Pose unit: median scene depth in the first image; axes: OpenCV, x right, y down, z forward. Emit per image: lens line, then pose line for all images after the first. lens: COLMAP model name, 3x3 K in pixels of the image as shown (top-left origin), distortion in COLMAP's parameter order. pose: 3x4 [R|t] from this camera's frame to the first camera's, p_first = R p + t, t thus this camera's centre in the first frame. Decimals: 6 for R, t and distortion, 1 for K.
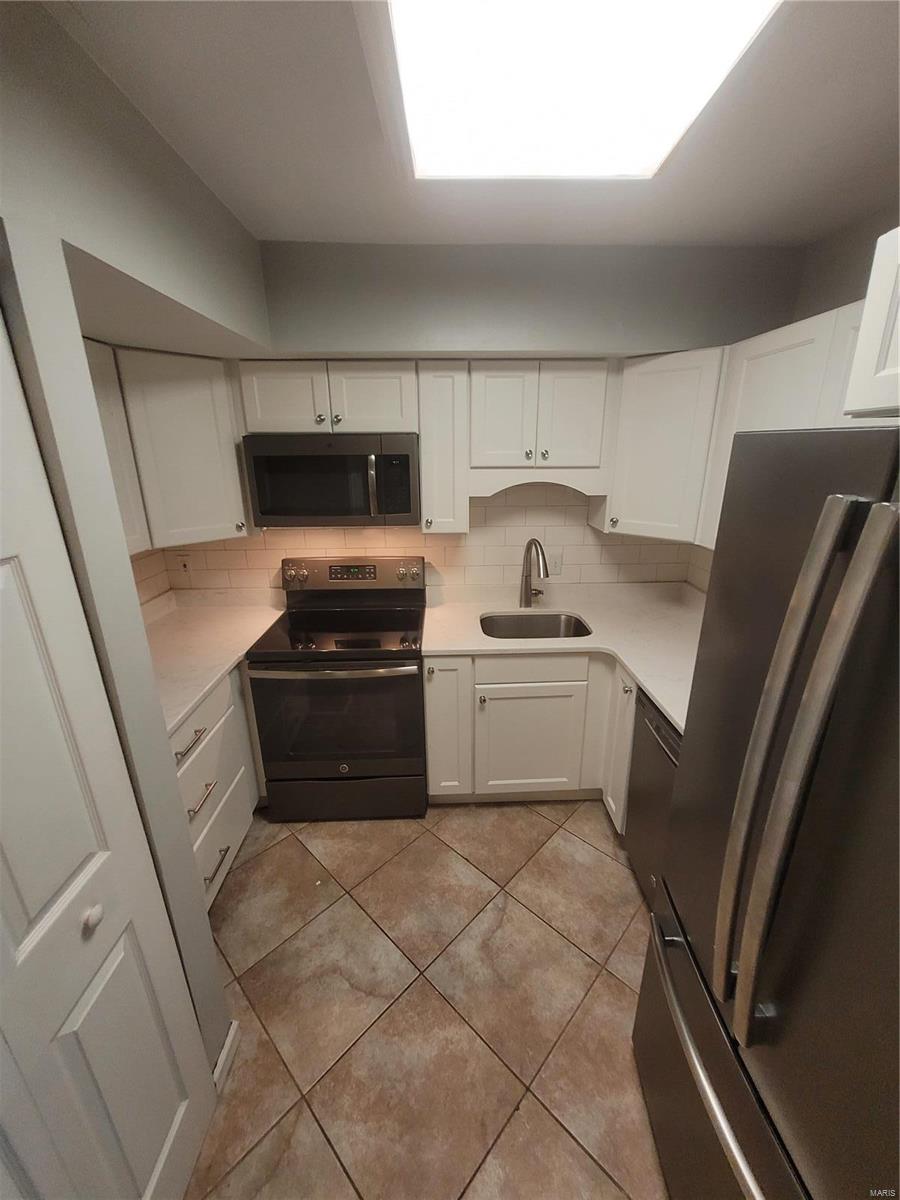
lens RADIAL K [[476.7, 0, 455.4], [0, 476.7, 604.2], [0, 0, 1]] dist [0.001427, 0.000028]
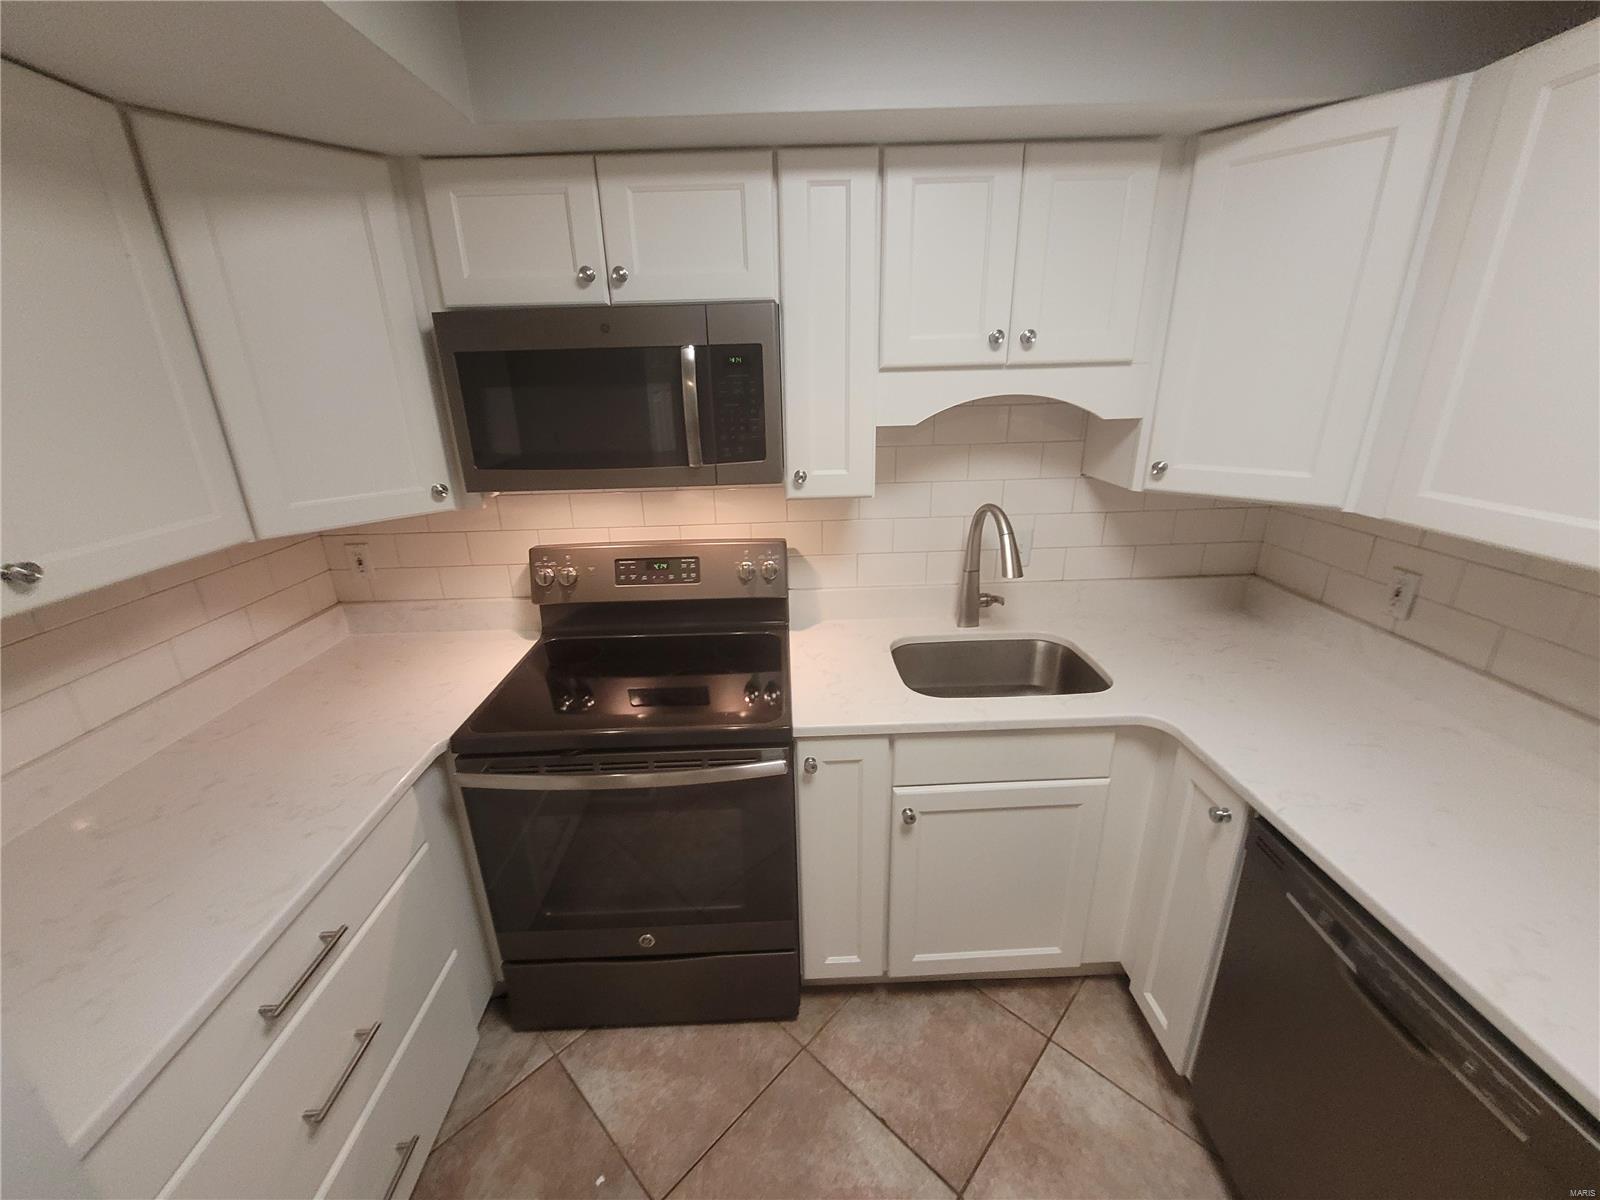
lens RADIAL K [[635.6, 0, 790.2], [0, 635.6, 594.5], [0, 0, 1]] dist [0.001427, 0.000028]
pose [[0.999716, -0.015159, -0.018385, -0.055460], [0.015443, 0.999762, 0.015433, -0.054234], [0.018147, -0.015712, 0.999712, 0.303896]]
